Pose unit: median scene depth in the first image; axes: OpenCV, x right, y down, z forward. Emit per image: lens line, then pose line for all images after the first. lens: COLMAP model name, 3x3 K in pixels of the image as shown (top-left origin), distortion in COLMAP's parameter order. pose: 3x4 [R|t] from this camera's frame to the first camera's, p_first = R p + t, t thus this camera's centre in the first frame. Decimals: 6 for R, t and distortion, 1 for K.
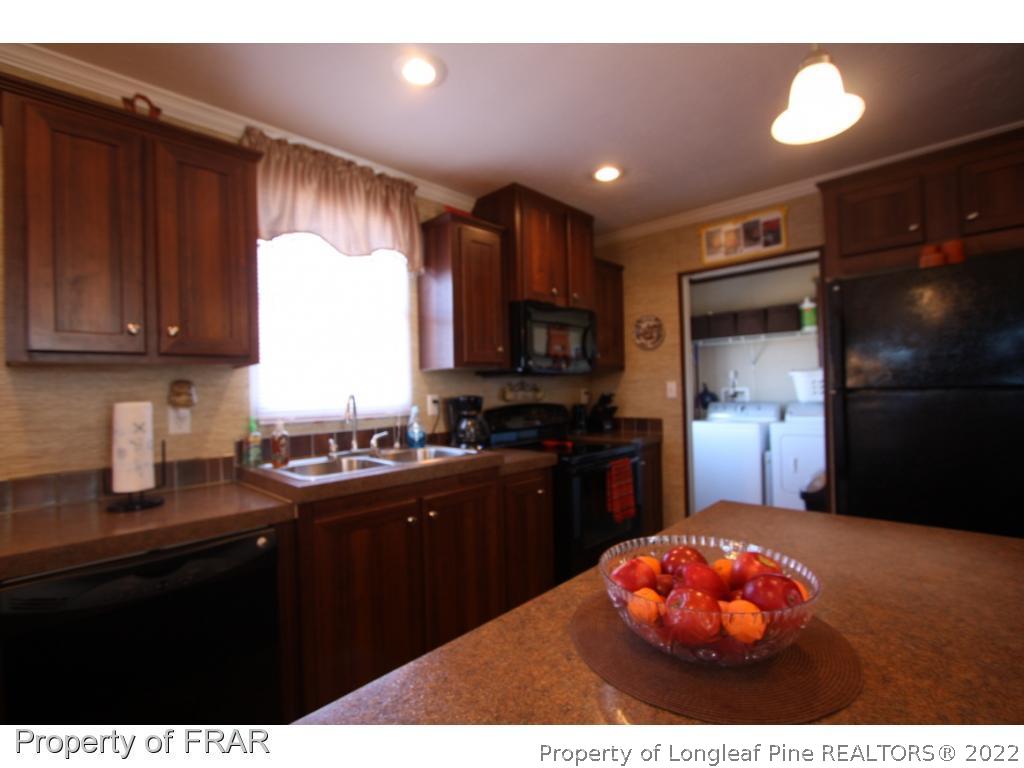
lens RADIAL K [[452.8, 0, 512.0], [0, 452.8, 384.0], [0, 0, 1]] dist [-0.000551, -0.000050]
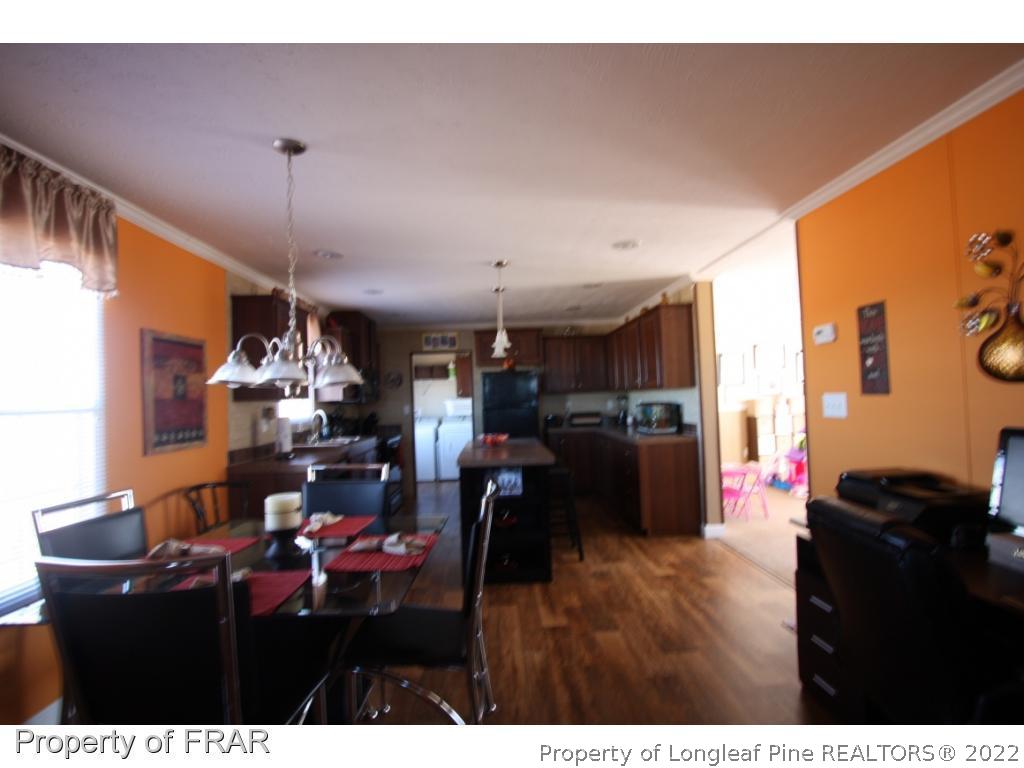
lens RADIAL K [[452.8, 0, 512.0], [0, 452.8, 384.0], [0, 0, 1]] dist [-0.000551, -0.000050]
pose [[0.697040, 0.030576, 0.716380, -0.557401], [0.005181, 0.998850, -0.047673, -0.003028], [-0.717014, 0.036942, 0.696079, -0.538809]]
